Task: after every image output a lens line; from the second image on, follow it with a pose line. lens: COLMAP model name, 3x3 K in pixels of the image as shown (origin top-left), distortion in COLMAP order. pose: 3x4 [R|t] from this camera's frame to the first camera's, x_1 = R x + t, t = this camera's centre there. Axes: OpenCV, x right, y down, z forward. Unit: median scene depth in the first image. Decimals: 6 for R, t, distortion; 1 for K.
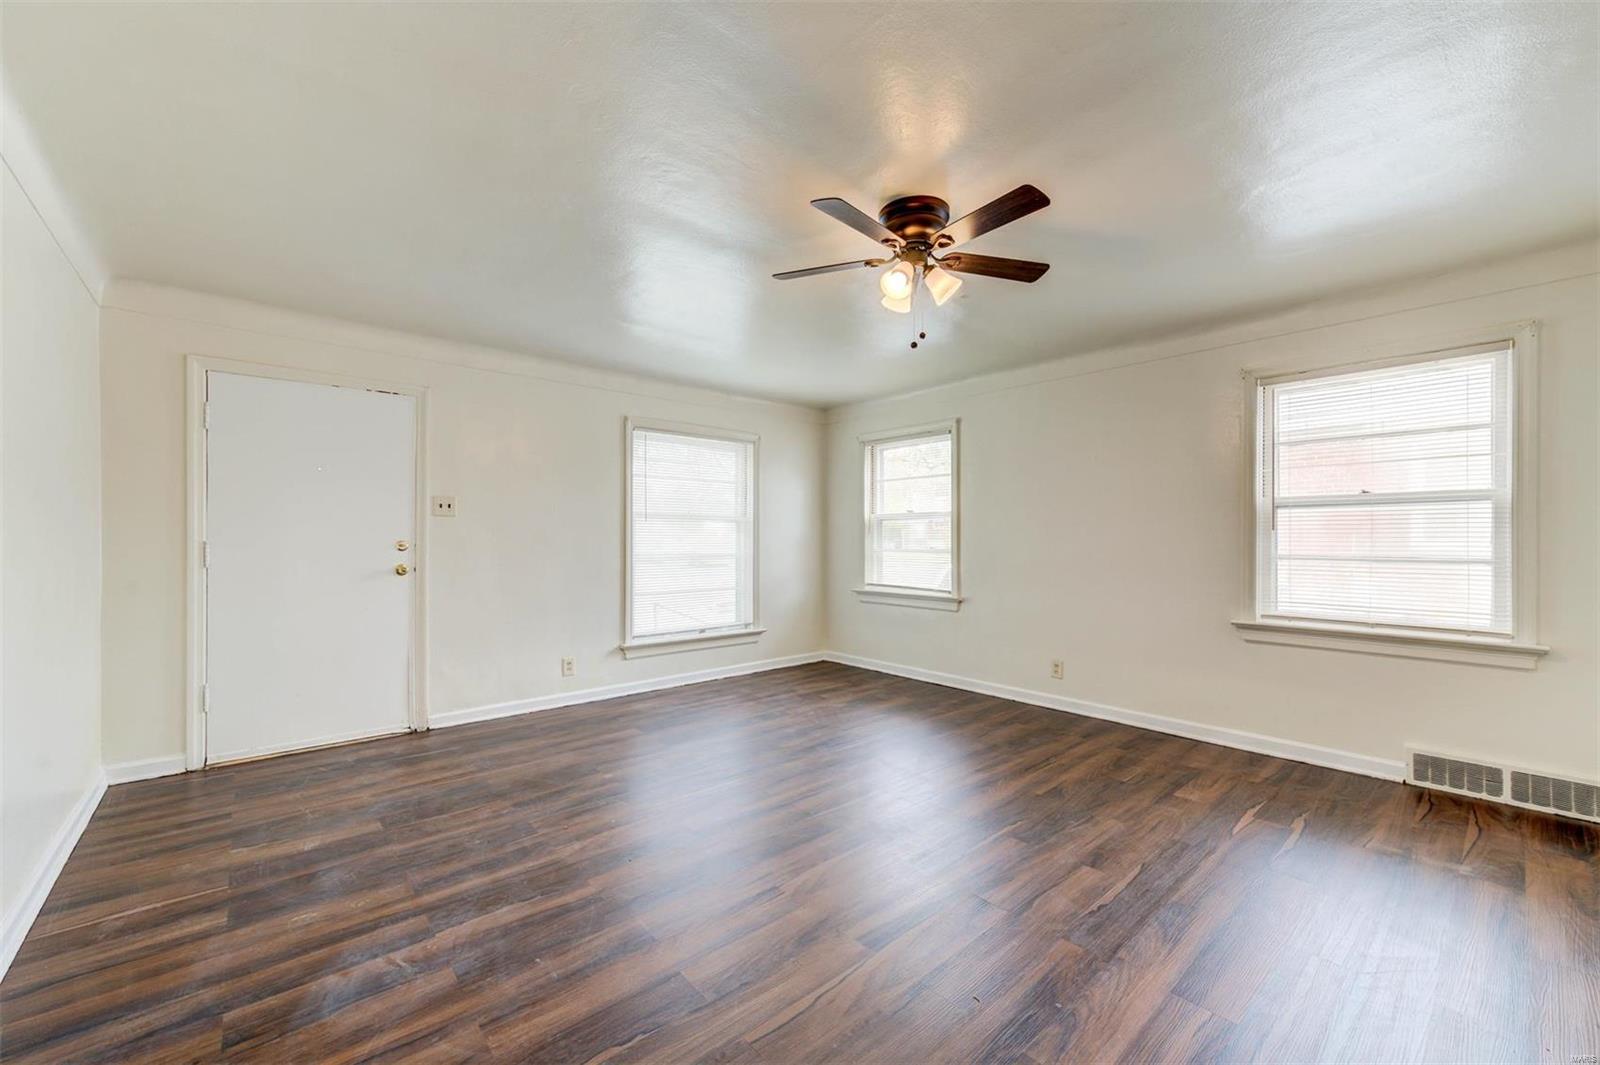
lens RADIAL K [[640.1, 0, 794.2], [0, 640.1, 539.2], [0, 0, 1]] dist [0.001151, -0.000302]
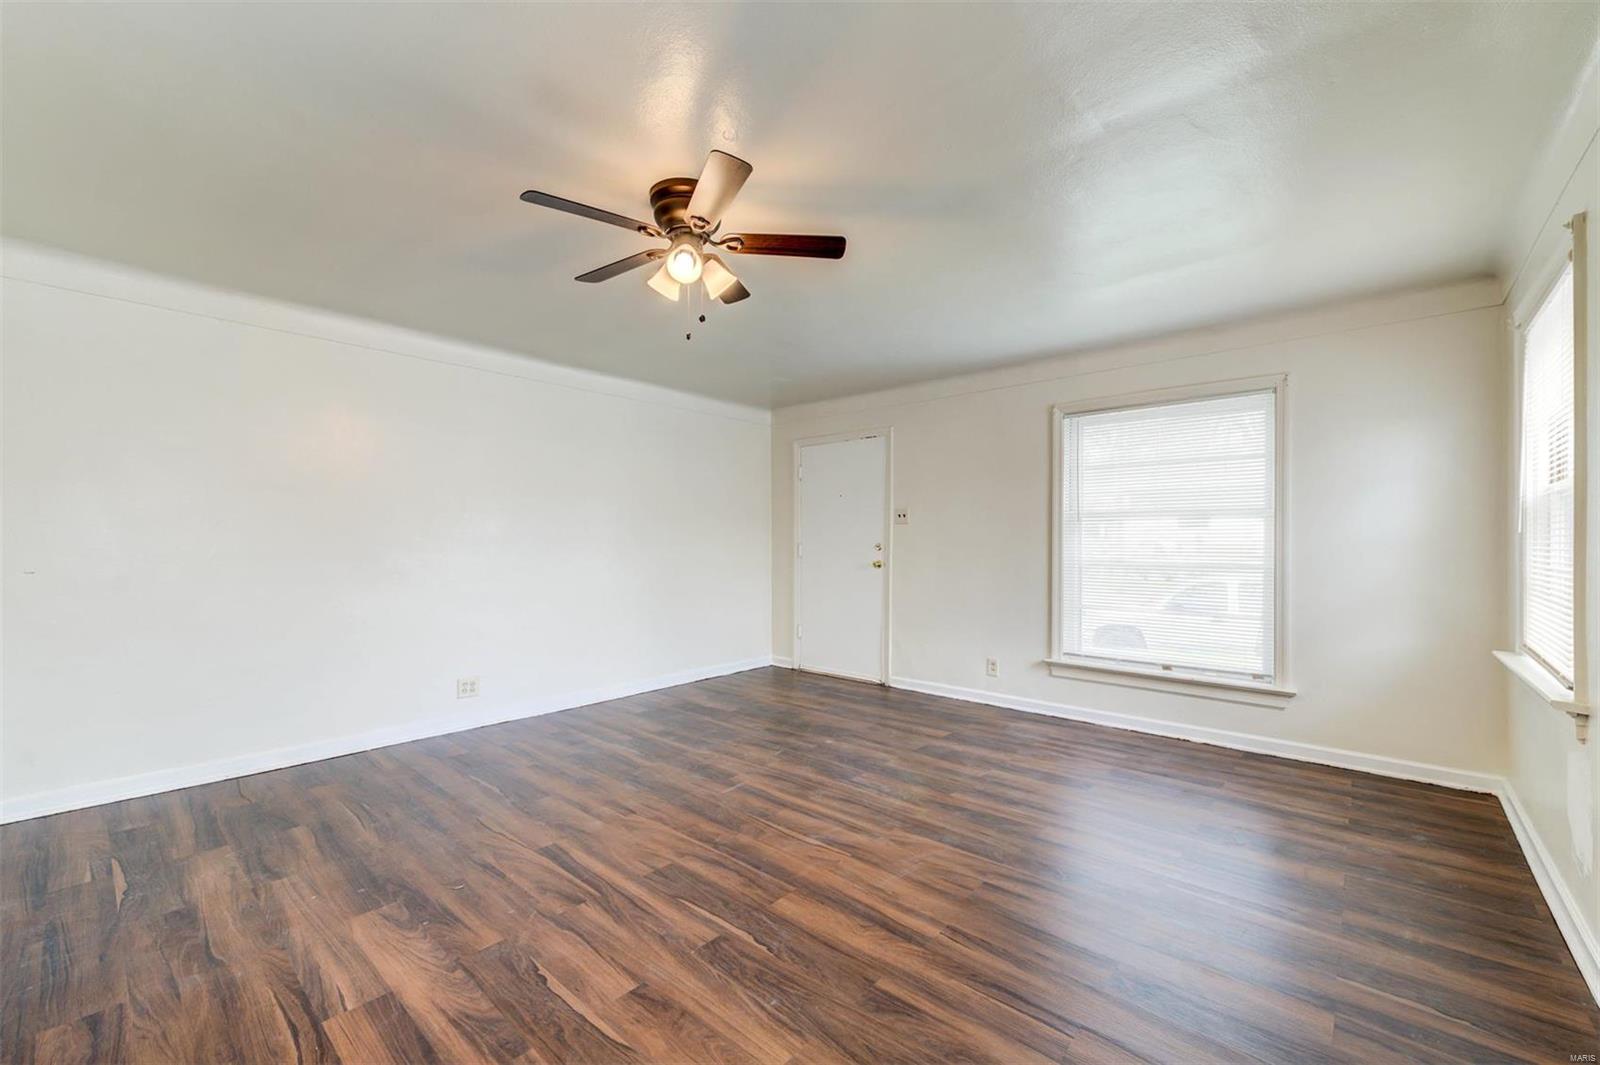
lens RADIAL K [[640.1, 0, 794.2], [0, 640.1, 539.2], [0, 0, 1]] dist [0.001151, -0.000302]
pose [[0.124344, -0.003481, -0.992233, 0.705297], [-0.004940, 0.999979, -0.004128, 0.001393], [0.992227, 0.005415, 0.124324, 0.636086]]
